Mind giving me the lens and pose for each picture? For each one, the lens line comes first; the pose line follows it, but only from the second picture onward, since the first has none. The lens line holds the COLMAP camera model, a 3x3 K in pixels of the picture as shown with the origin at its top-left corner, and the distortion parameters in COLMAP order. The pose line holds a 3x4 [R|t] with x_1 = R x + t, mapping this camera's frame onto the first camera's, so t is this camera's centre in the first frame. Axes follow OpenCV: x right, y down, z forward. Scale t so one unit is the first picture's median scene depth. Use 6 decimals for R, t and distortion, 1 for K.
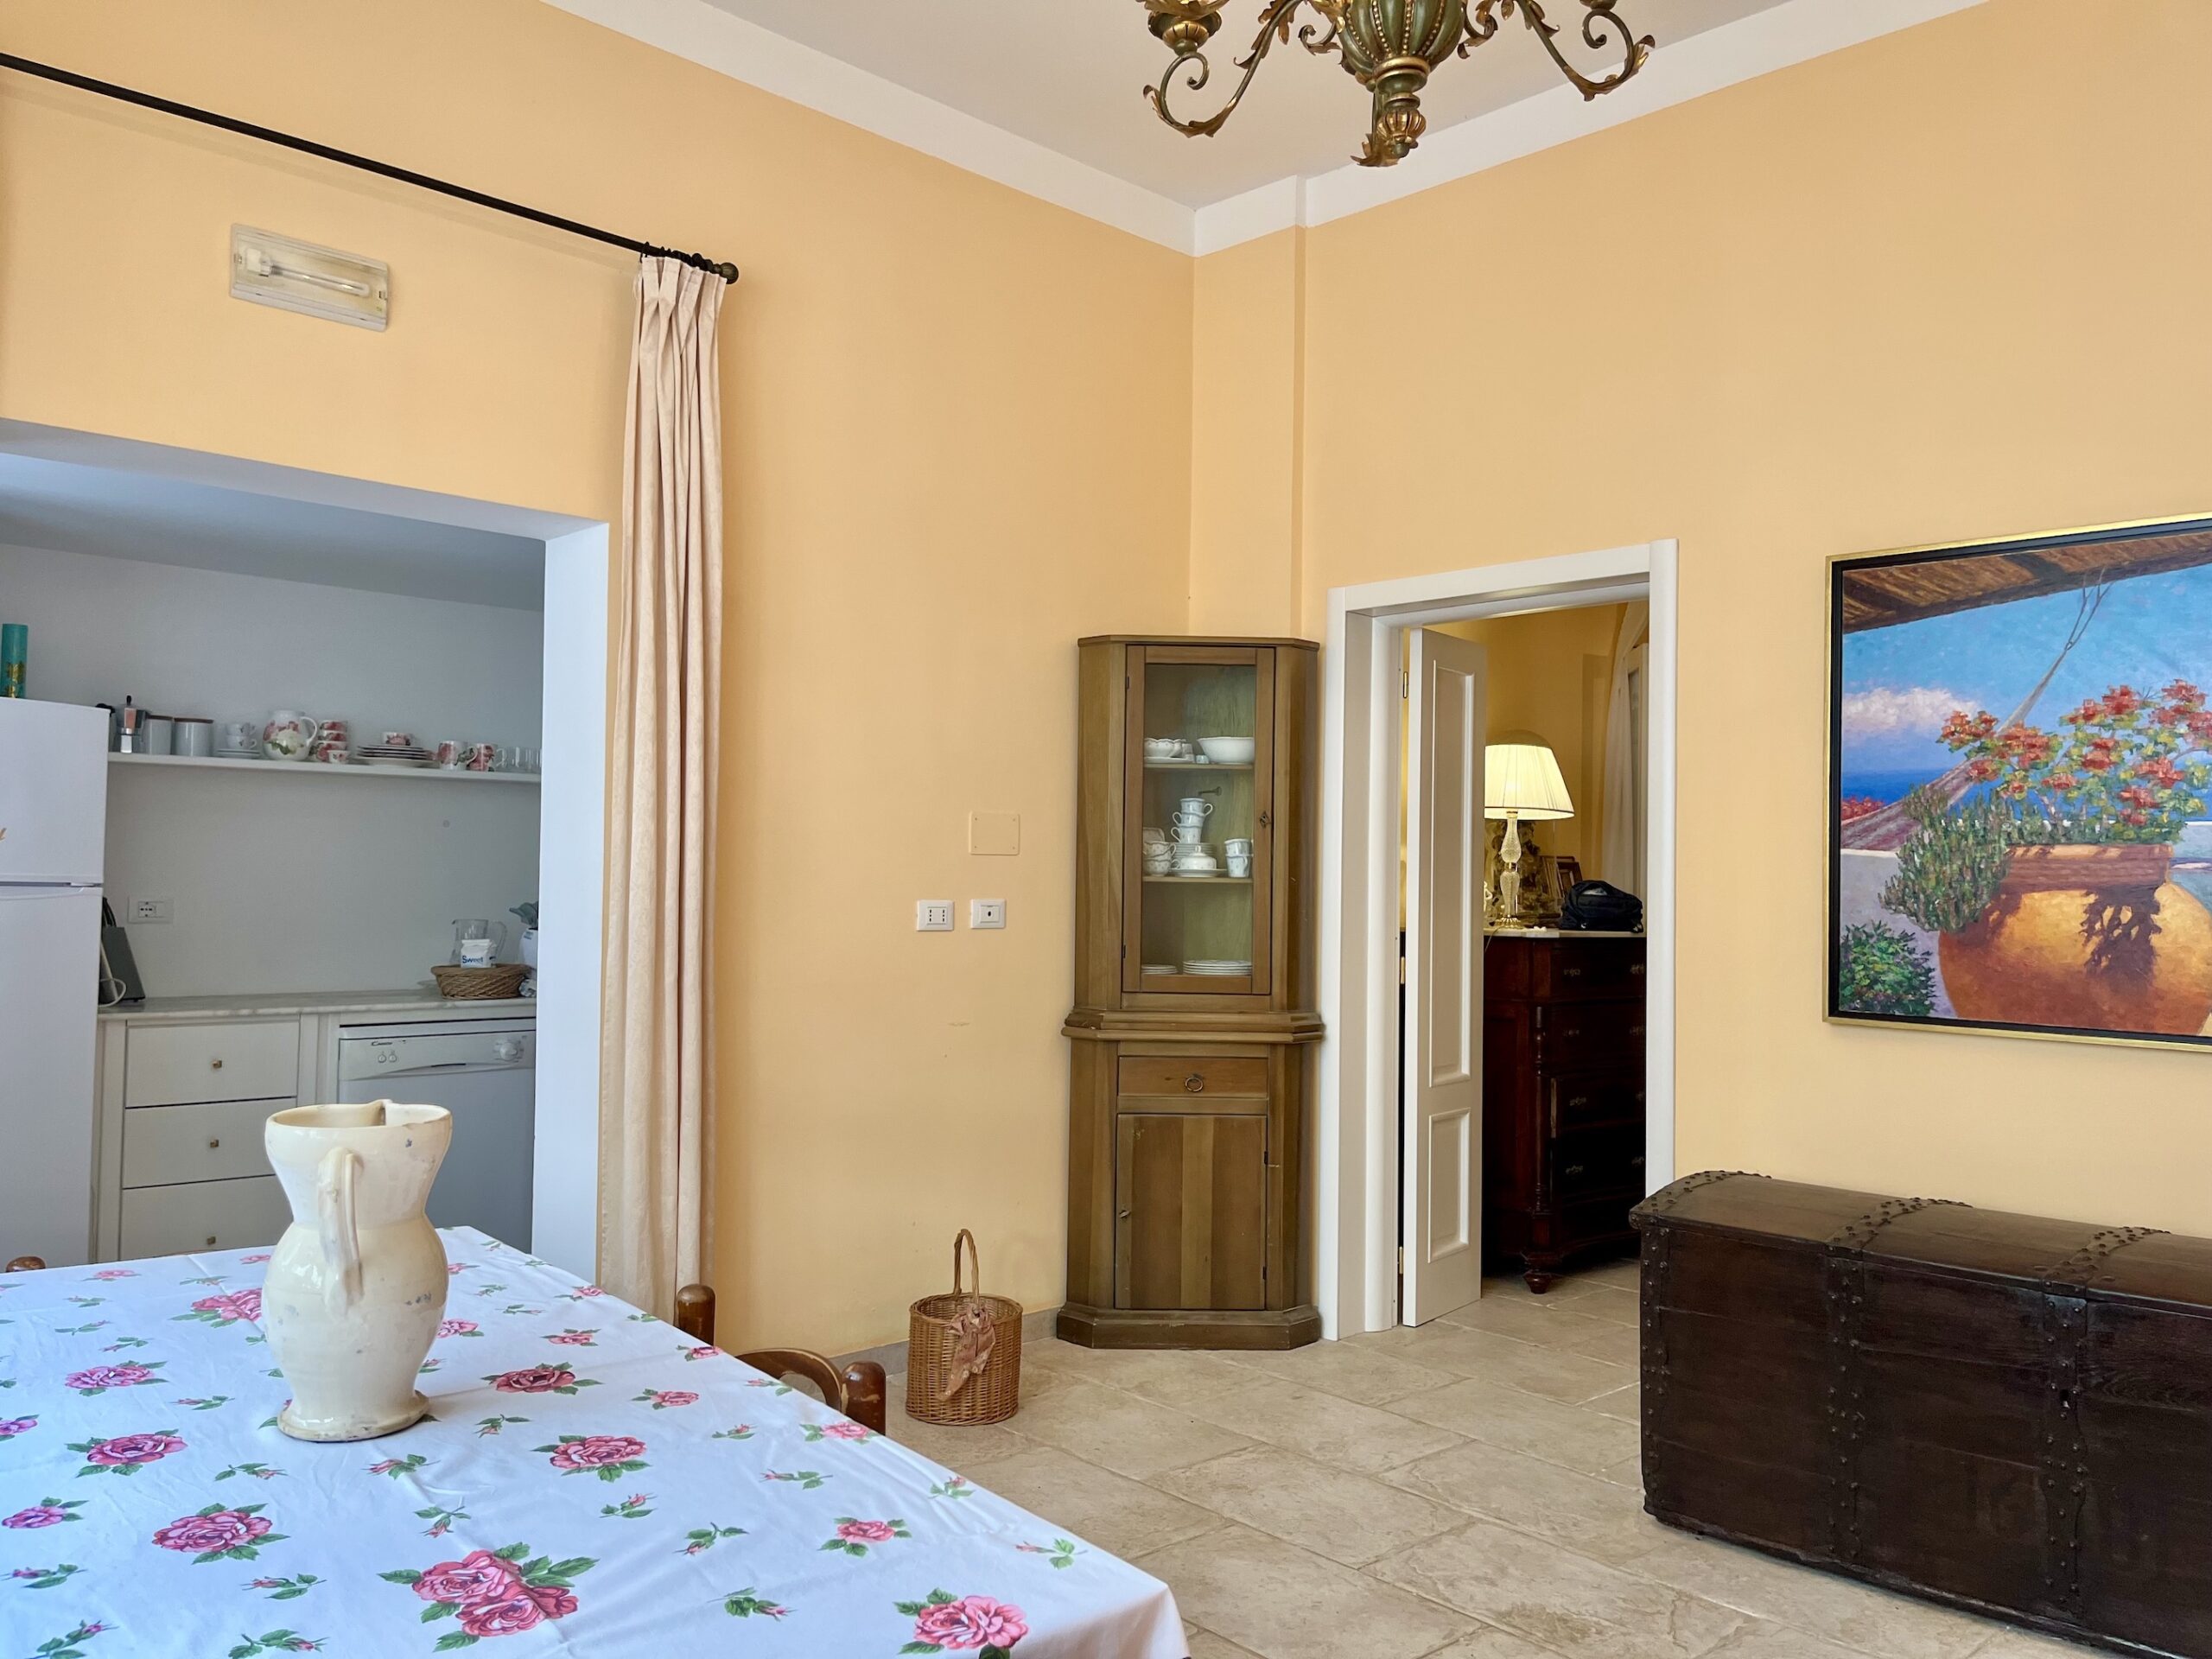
lens RADIAL K [[1764.2, 0, 1096.1], [0, 1764.2, 822.9], [0, 0, 1]] dist [0.054434, -0.060378]
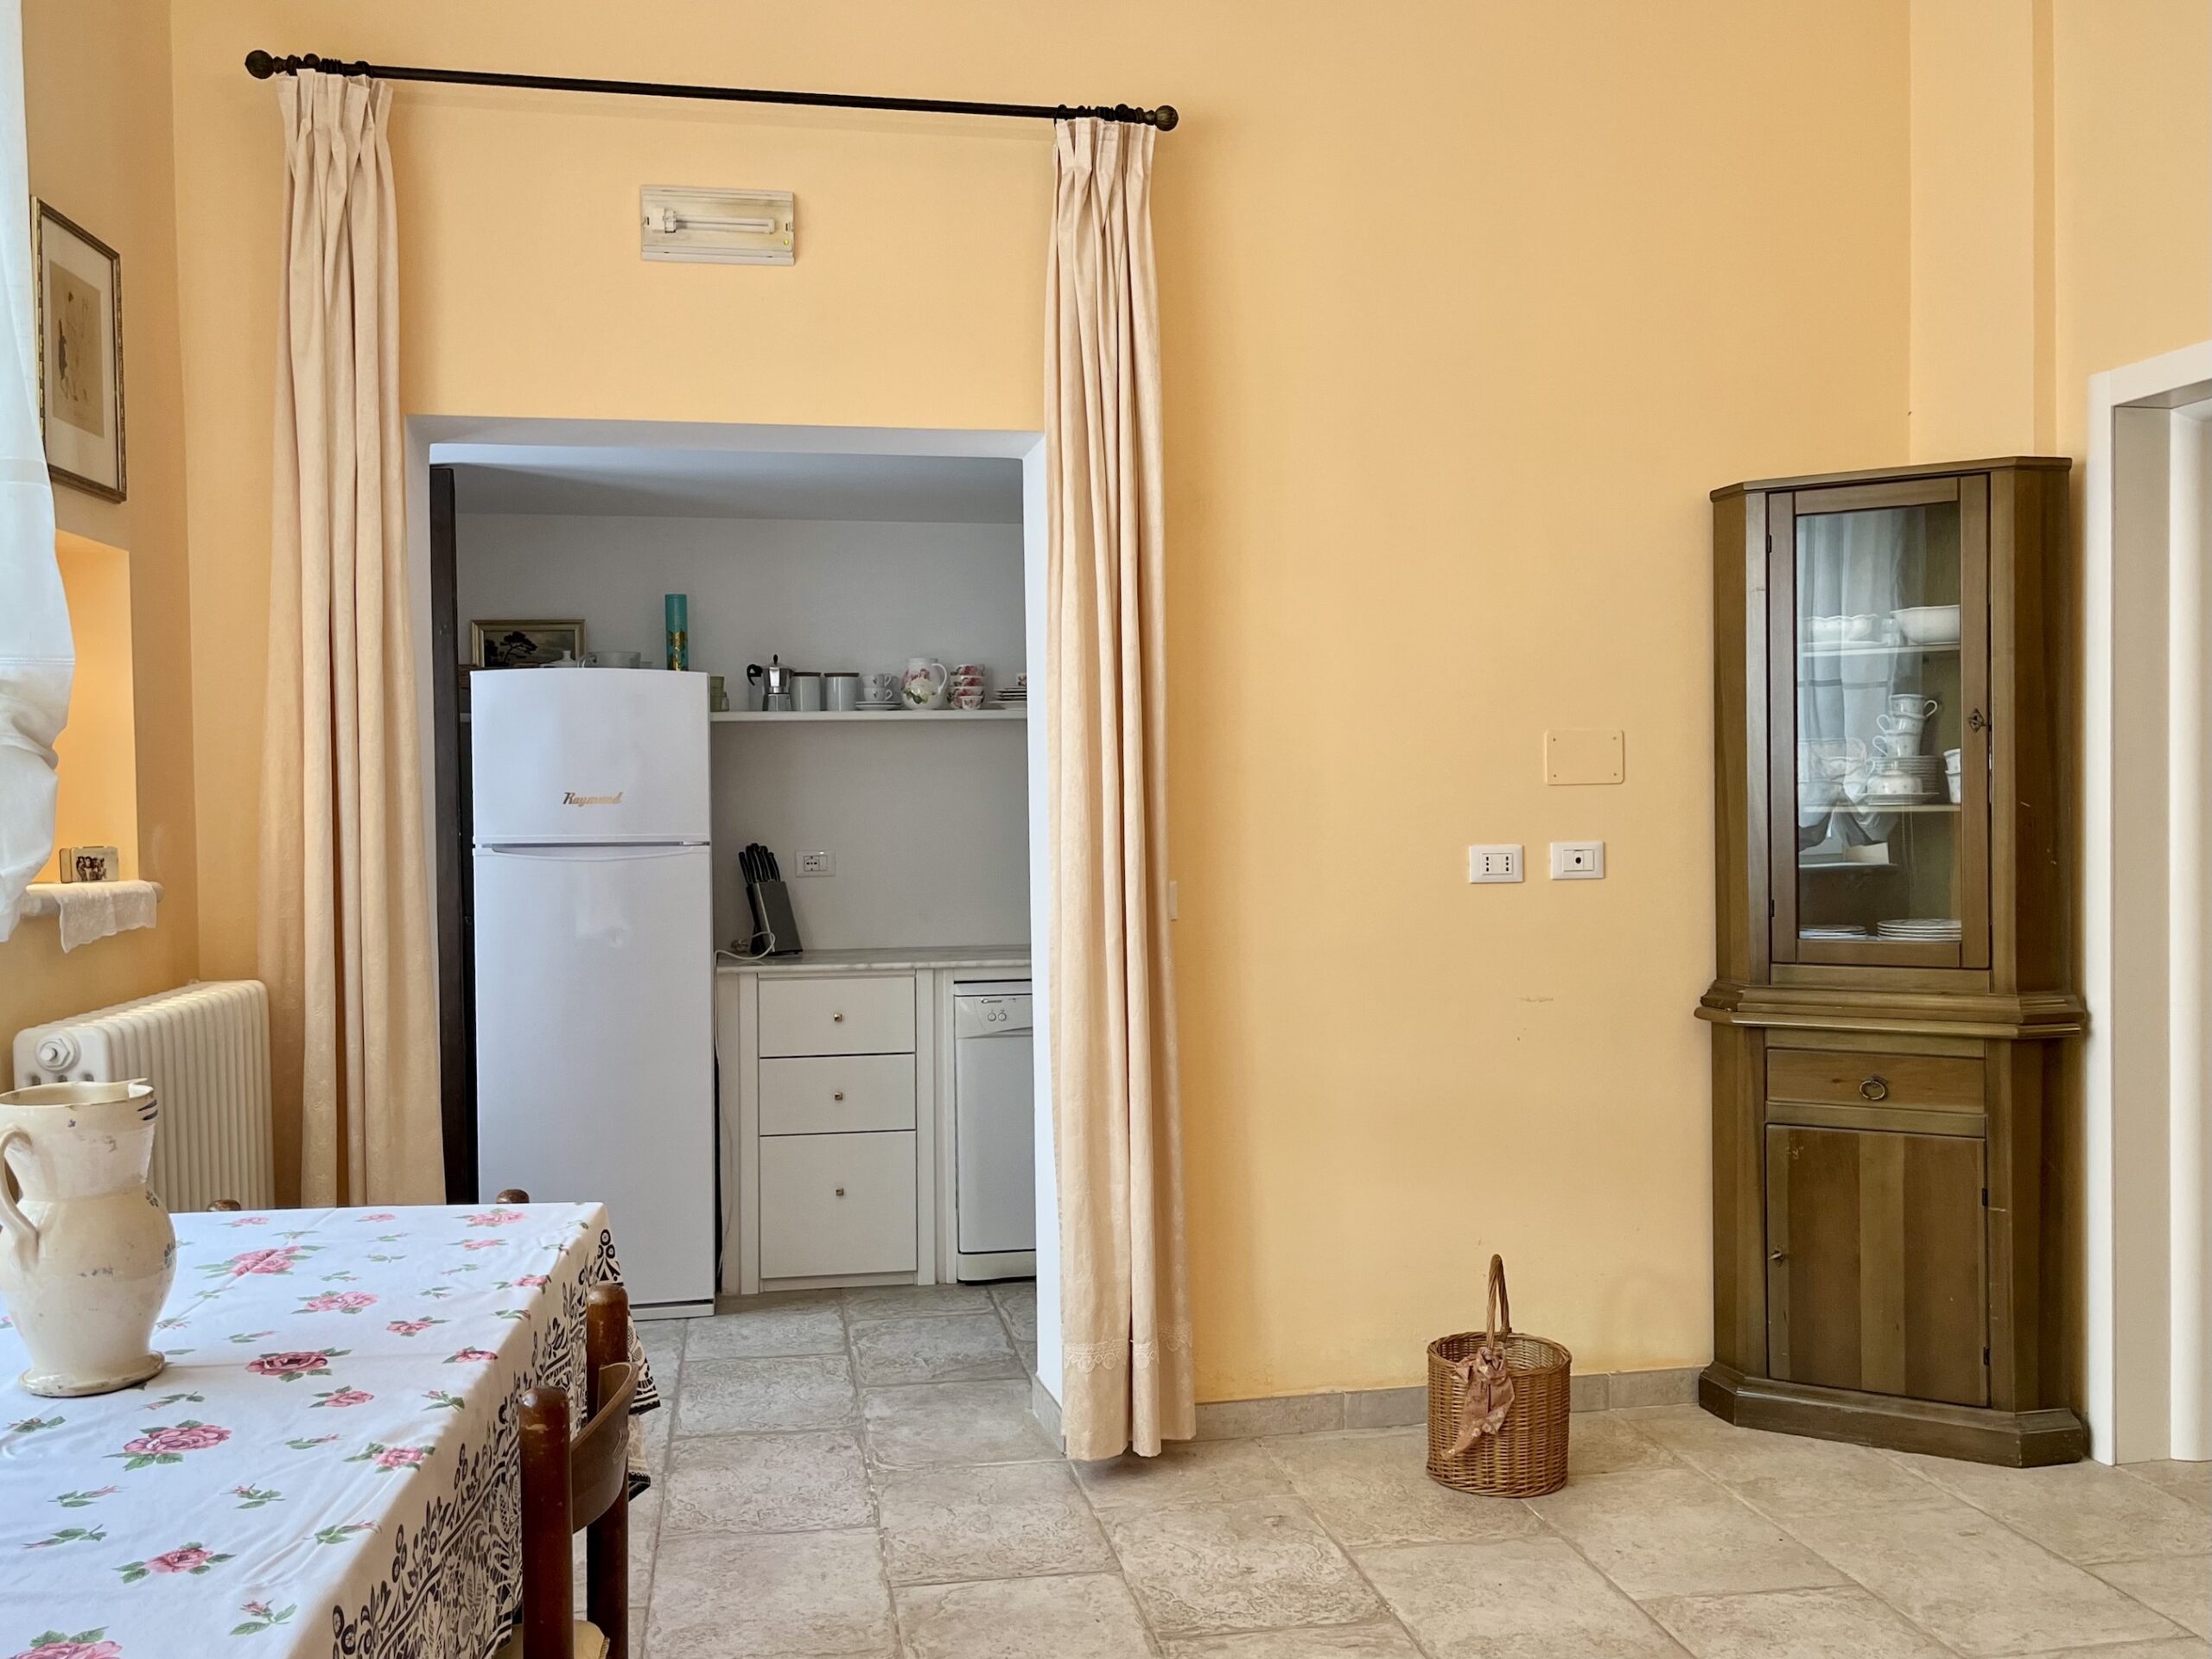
lens RADIAL K [[2090.6, 0, 1105.7], [0, 2090.6, 841.1], [0, 0, 1]] dist [0.030893, 0.000000]
pose [[0.829204, -0.016492, -0.558703, 0.289409], [0.045296, 0.998260, 0.037759, -0.001787], [0.557108, -0.056617, 0.828508, 0.114104]]
